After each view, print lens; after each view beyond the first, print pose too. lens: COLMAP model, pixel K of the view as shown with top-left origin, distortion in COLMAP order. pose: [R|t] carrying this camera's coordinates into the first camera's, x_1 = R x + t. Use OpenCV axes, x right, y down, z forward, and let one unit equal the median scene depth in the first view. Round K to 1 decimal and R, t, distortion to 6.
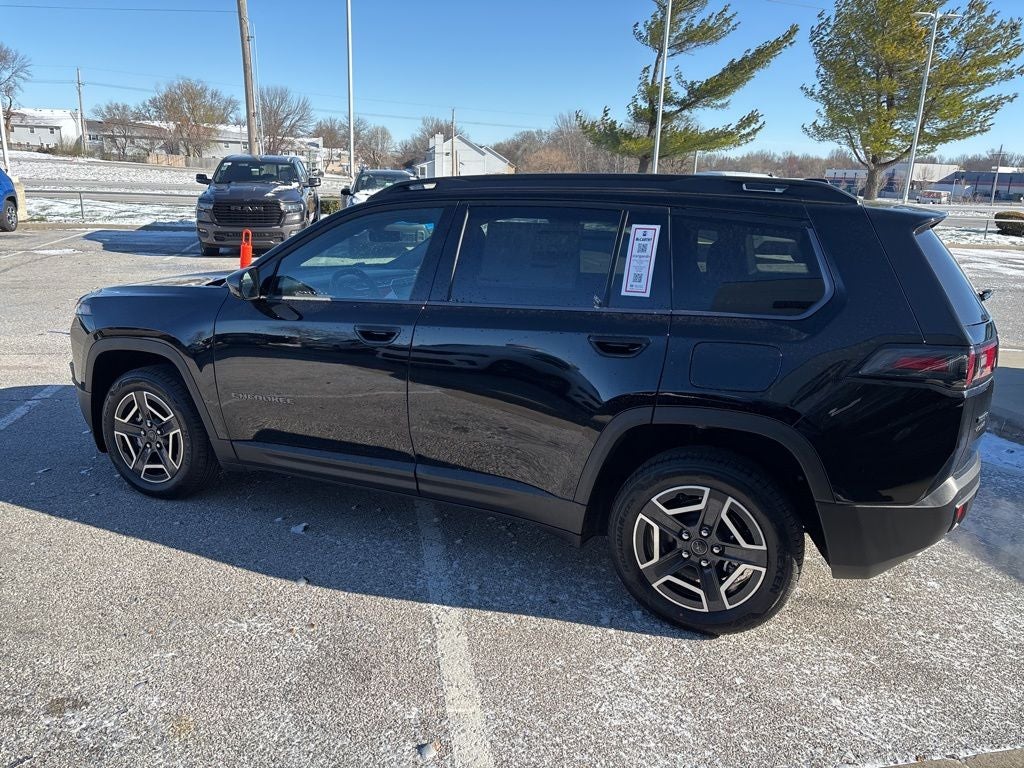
lens RADIAL K [[770.3, 0, 512.4], [0, 770.3, 378.7], [0, 0, 1]] dist [0.056395, -0.069850]
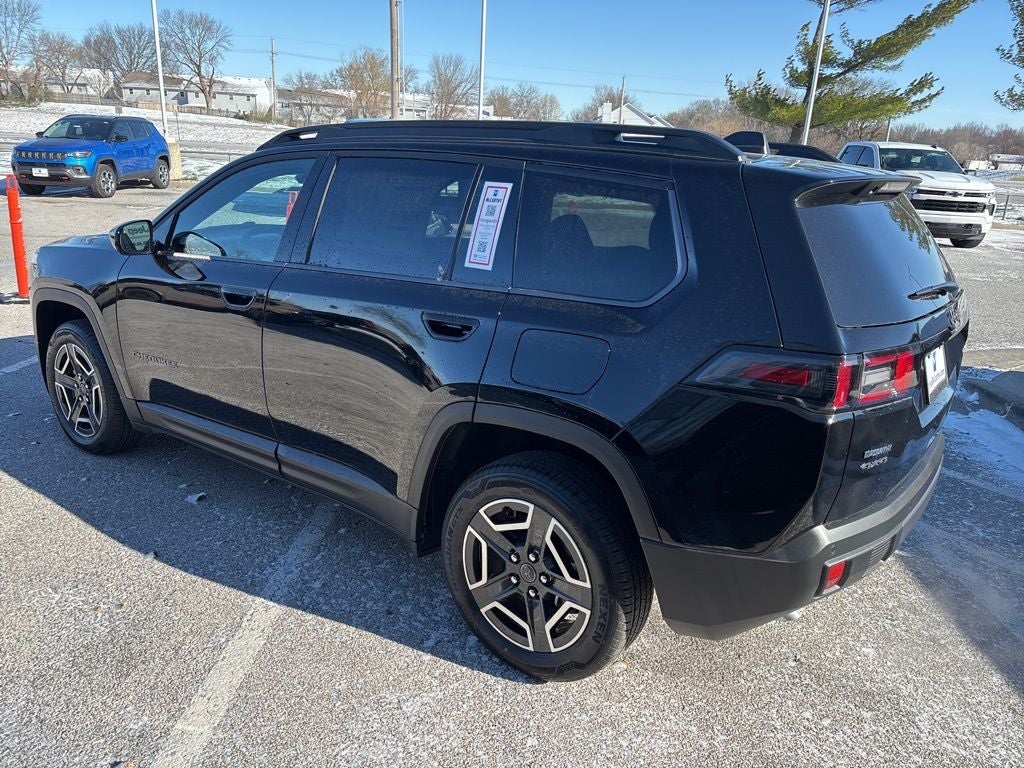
lens RADIAL K [[772.0, 0, 512.0], [0, 772.0, 384.0], [0, 0, 1]] dist [0.053153, -0.066168]
pose [[0.977727, 0.075476, -0.195842, 0.303001], [-0.067287, 0.996571, 0.048150, -0.020475], [0.198804, -0.033900, 0.979453, 0.150965]]
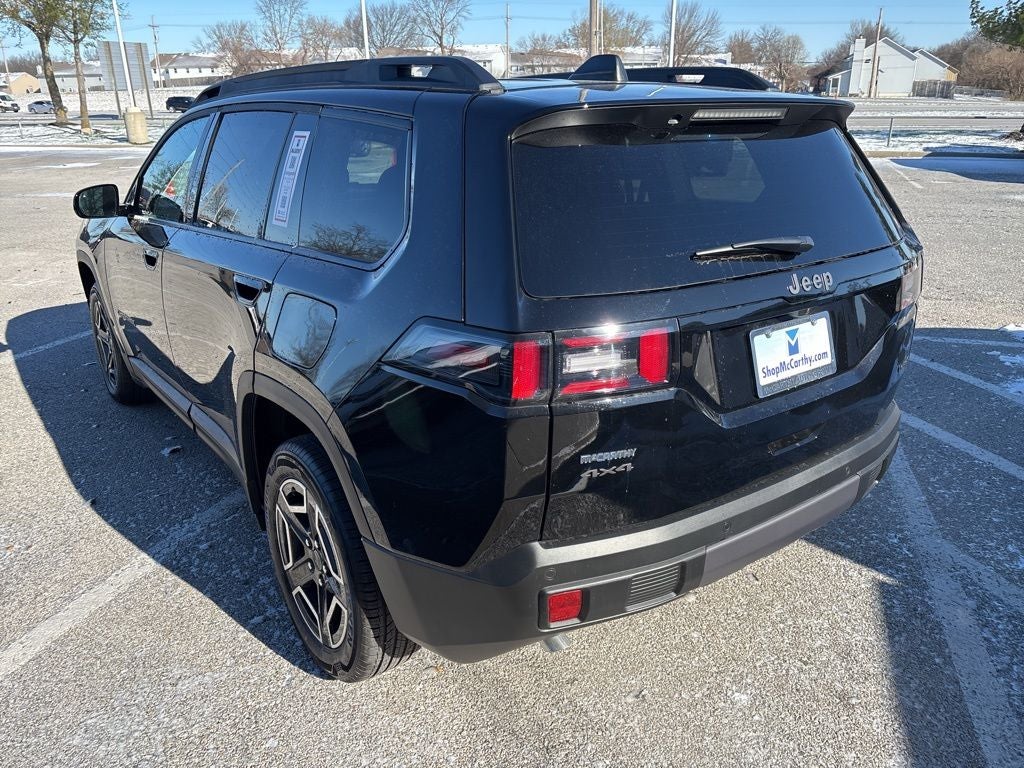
lens RADIAL K [[770.3, 0, 512.4], [0, 770.3, 378.7], [0, 0, 1]] dist [0.056395, -0.069850]
pose [[0.879363, 0.123810, -0.459774, 0.603593], [-0.079993, 0.990292, 0.113676, -0.052043], [0.469385, -0.063184, 0.880730, 0.345885]]
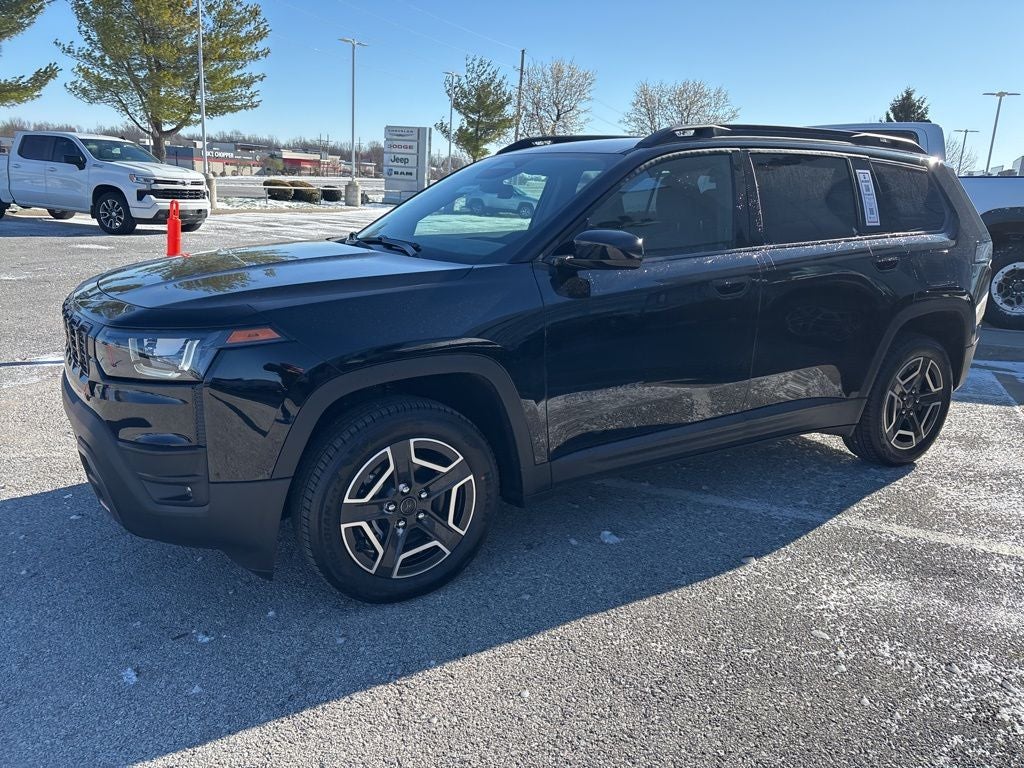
lens RADIAL K [[770.3, 0, 512.4], [0, 770.3, 378.7], [0, 0, 1]] dist [0.056395, -0.069850]
pose [[0.558455, -0.210632, 0.802347, -1.037346], [0.182415, 0.974733, 0.128921, -0.111269], [-0.809229, 0.074364, 0.582767, 0.617582]]
